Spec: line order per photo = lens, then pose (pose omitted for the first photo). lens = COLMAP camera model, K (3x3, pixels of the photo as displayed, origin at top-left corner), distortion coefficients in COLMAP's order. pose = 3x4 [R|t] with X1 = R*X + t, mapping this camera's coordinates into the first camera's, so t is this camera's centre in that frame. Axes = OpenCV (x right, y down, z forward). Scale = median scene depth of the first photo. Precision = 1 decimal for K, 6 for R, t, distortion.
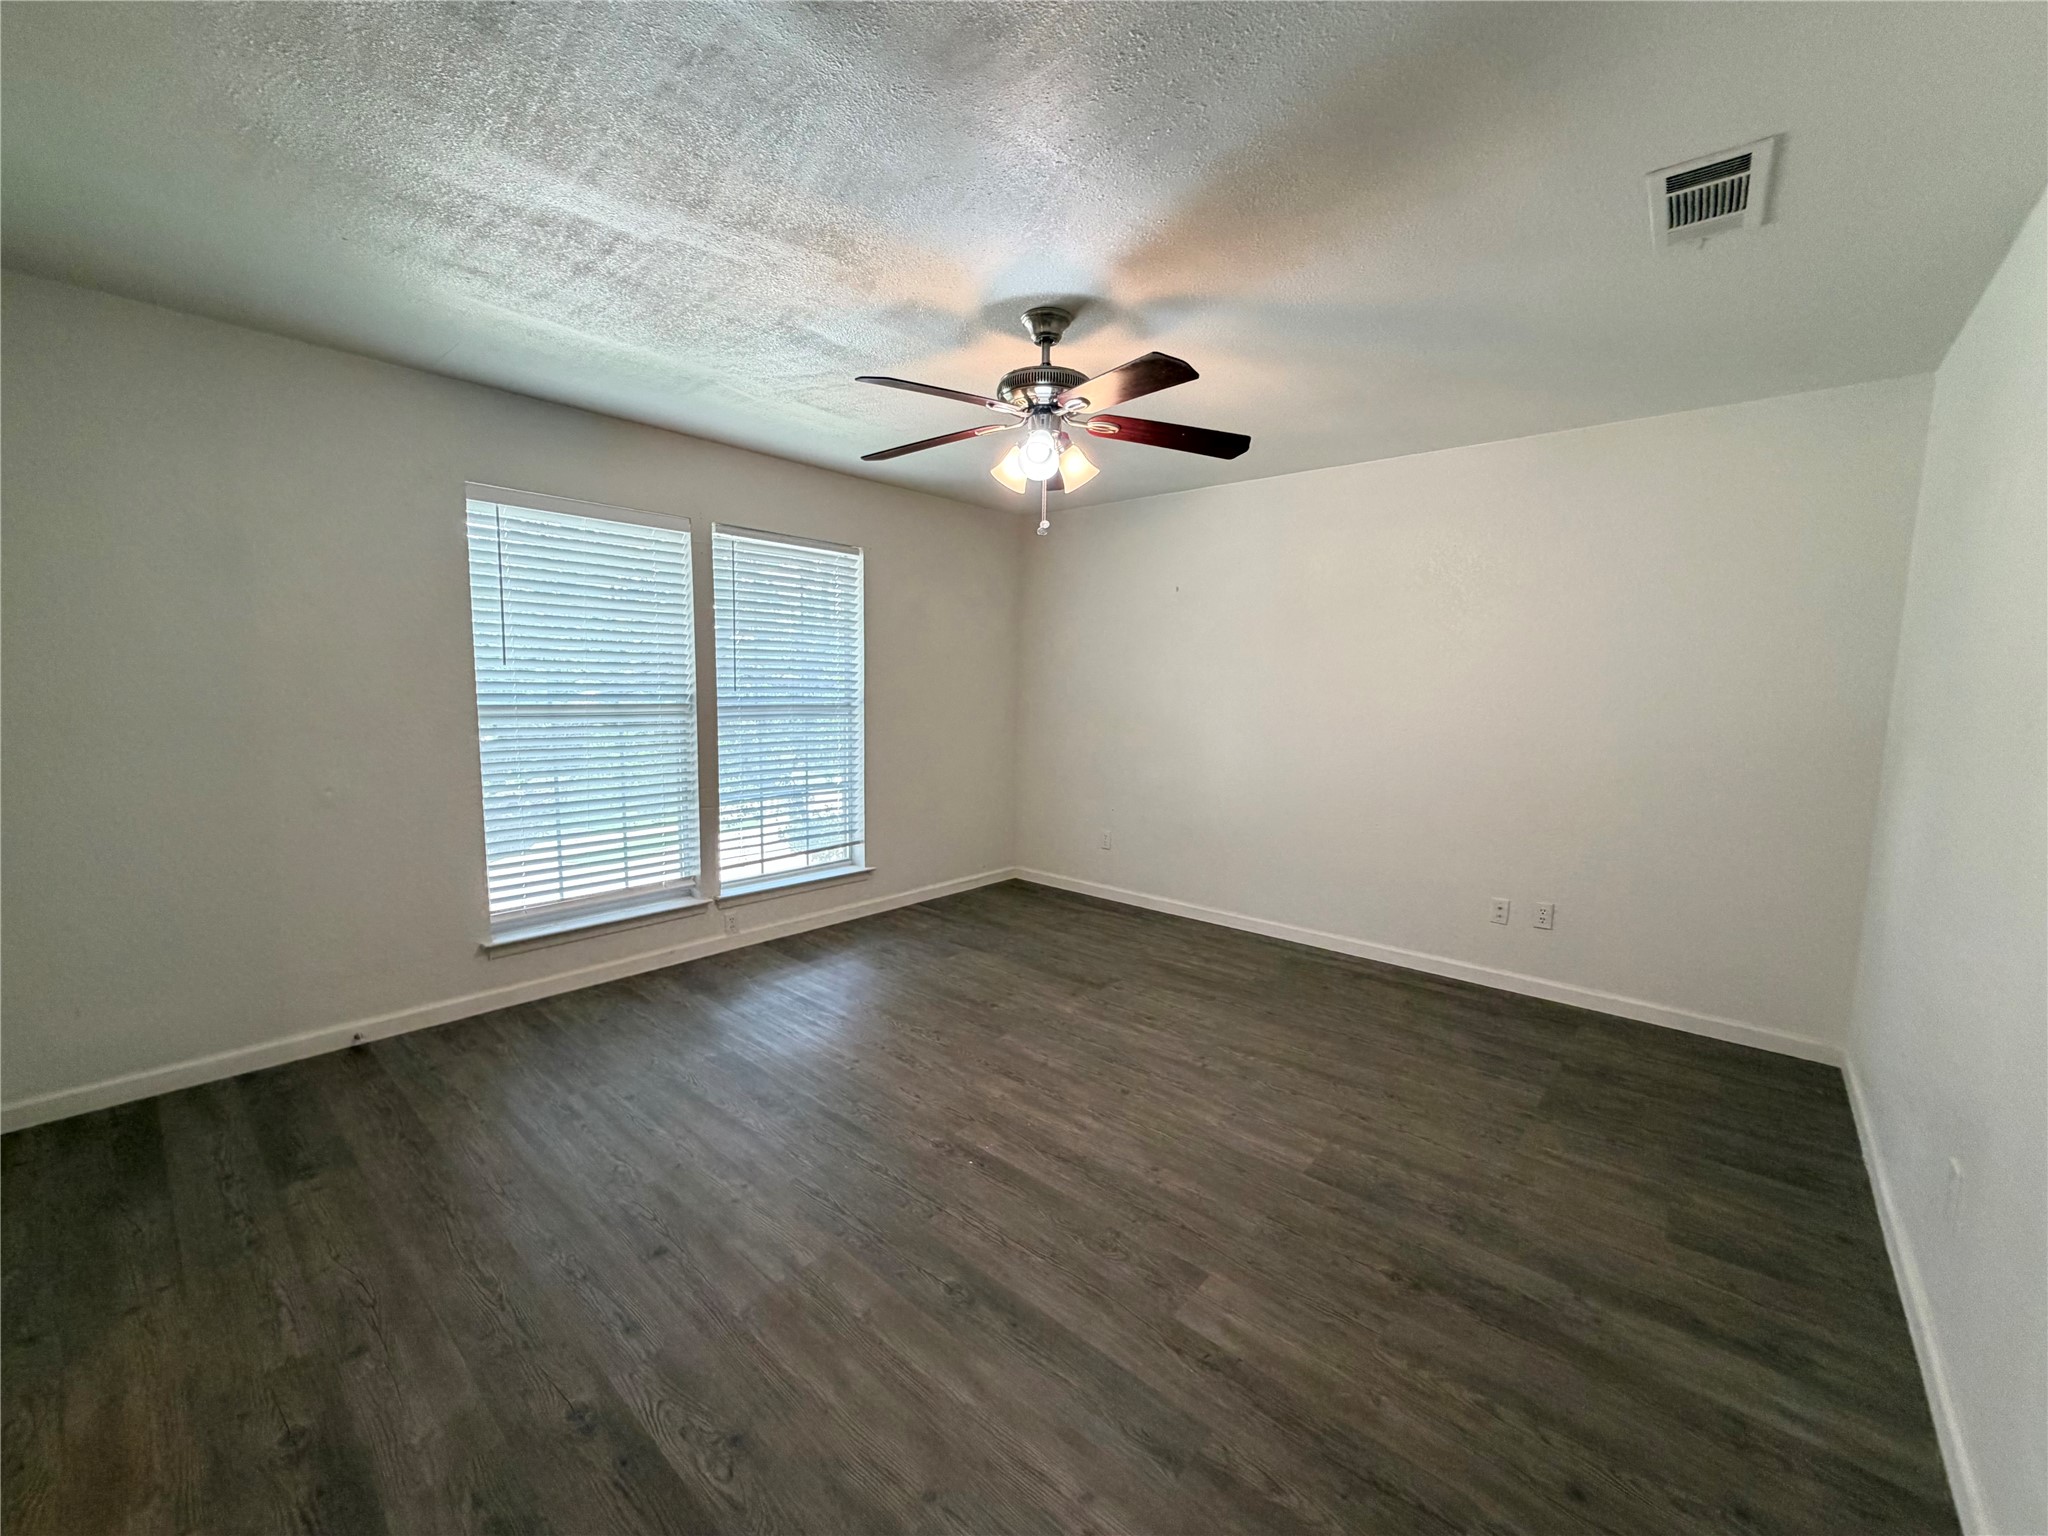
lens RADIAL K [[817.0, 0, 1024.0], [0, 817.0, 768.0], [0, 0, 1]] dist [-0.000081, -0.000171]
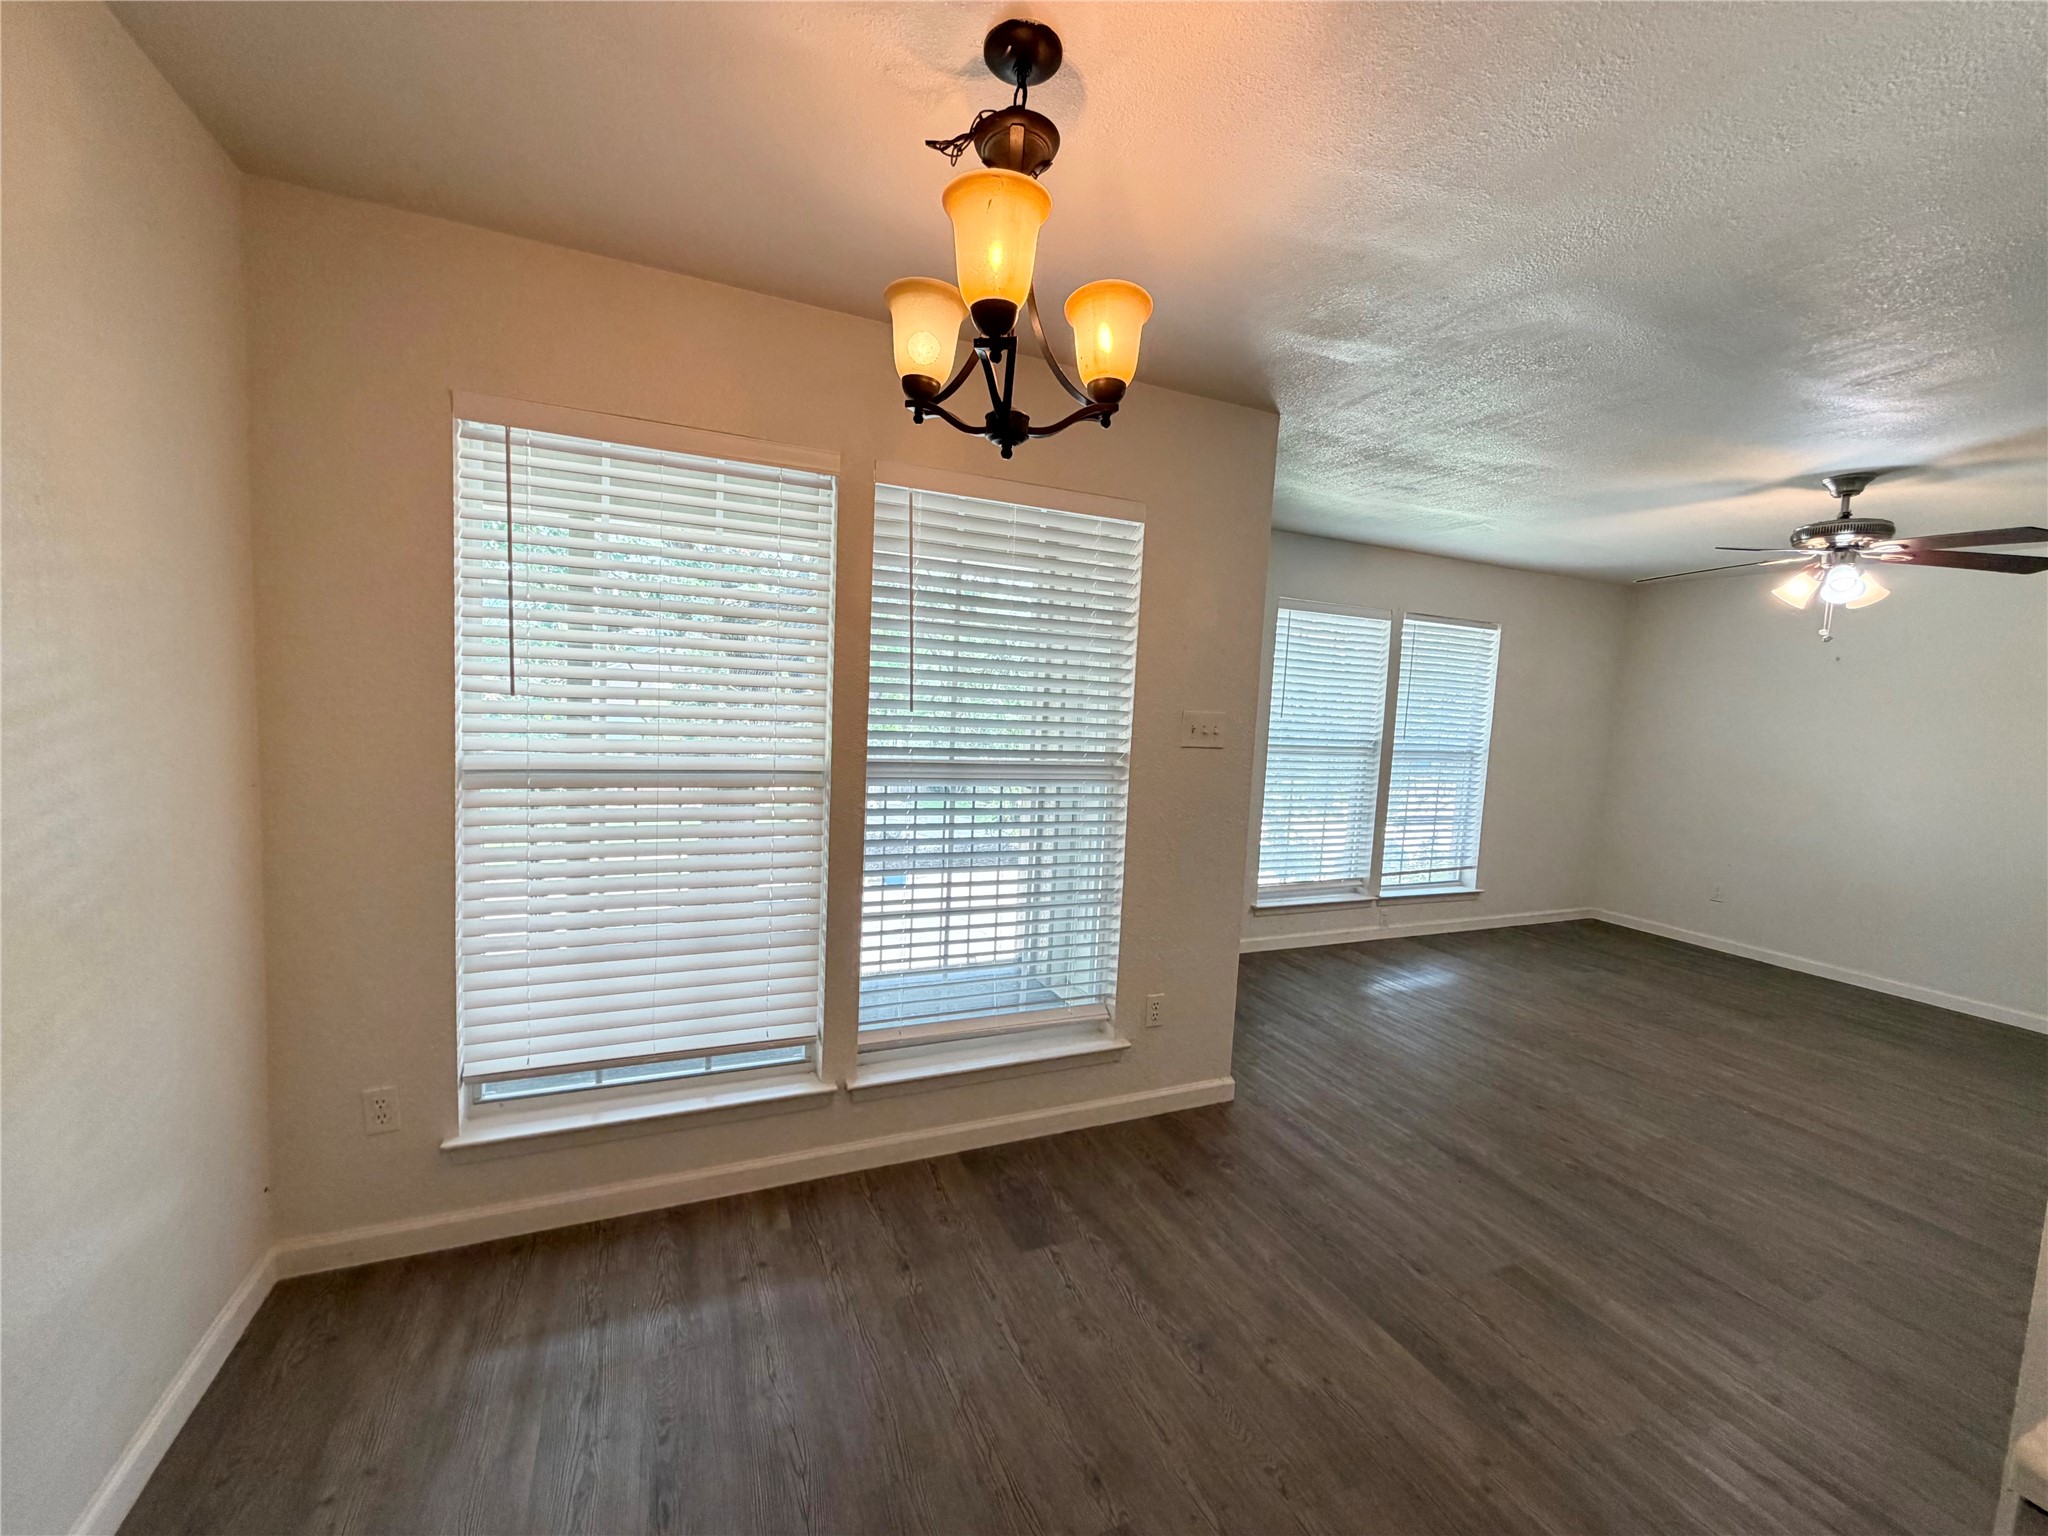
lens RADIAL K [[817.0, 0, 1024.0], [0, 817.0, 768.0], [0, 0, 1]] dist [-0.000081, -0.000171]
pose [[0.905691, 0.064102, -0.419063, -0.462969], [-0.078990, 0.996708, -0.018254, 0.029718], [0.416514, 0.049635, 0.907773, -0.558047]]
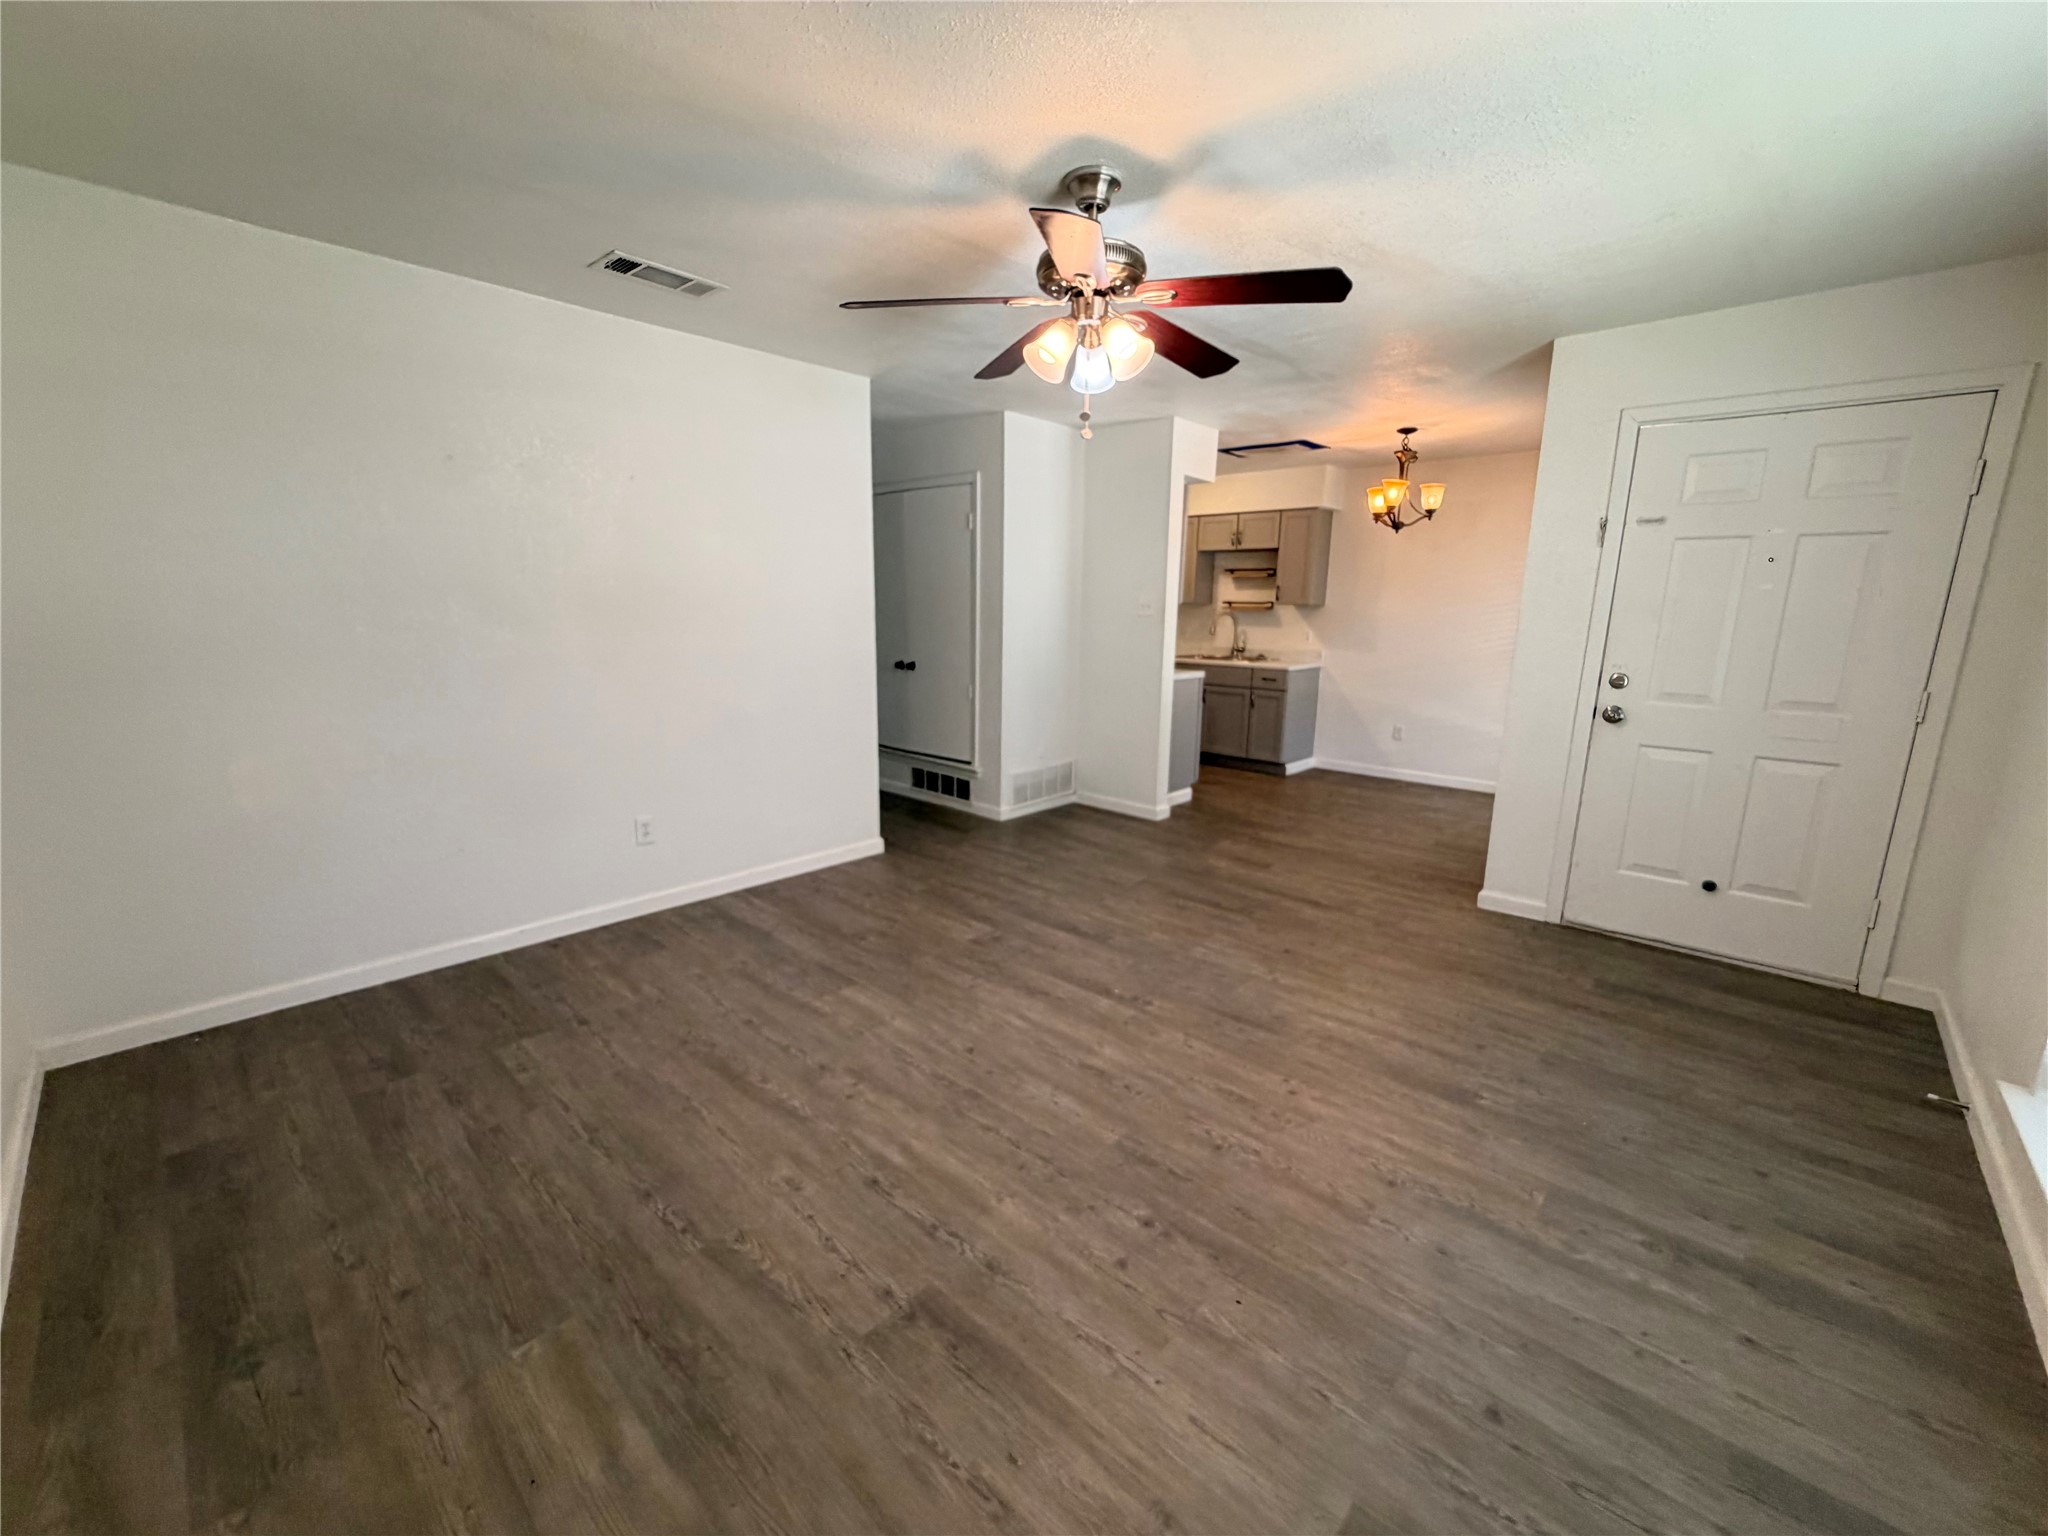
lens RADIAL K [[817.0, 0, 1024.0], [0, 817.0, 768.0], [0, 0, 1]] dist [-0.000081, -0.000171]
pose [[-0.999209, -0.031854, 0.023792, 0.045314], [-0.023235, 0.953444, 0.300673, -0.169396], [-0.032262, 0.299882, -0.953431, 1.596770]]
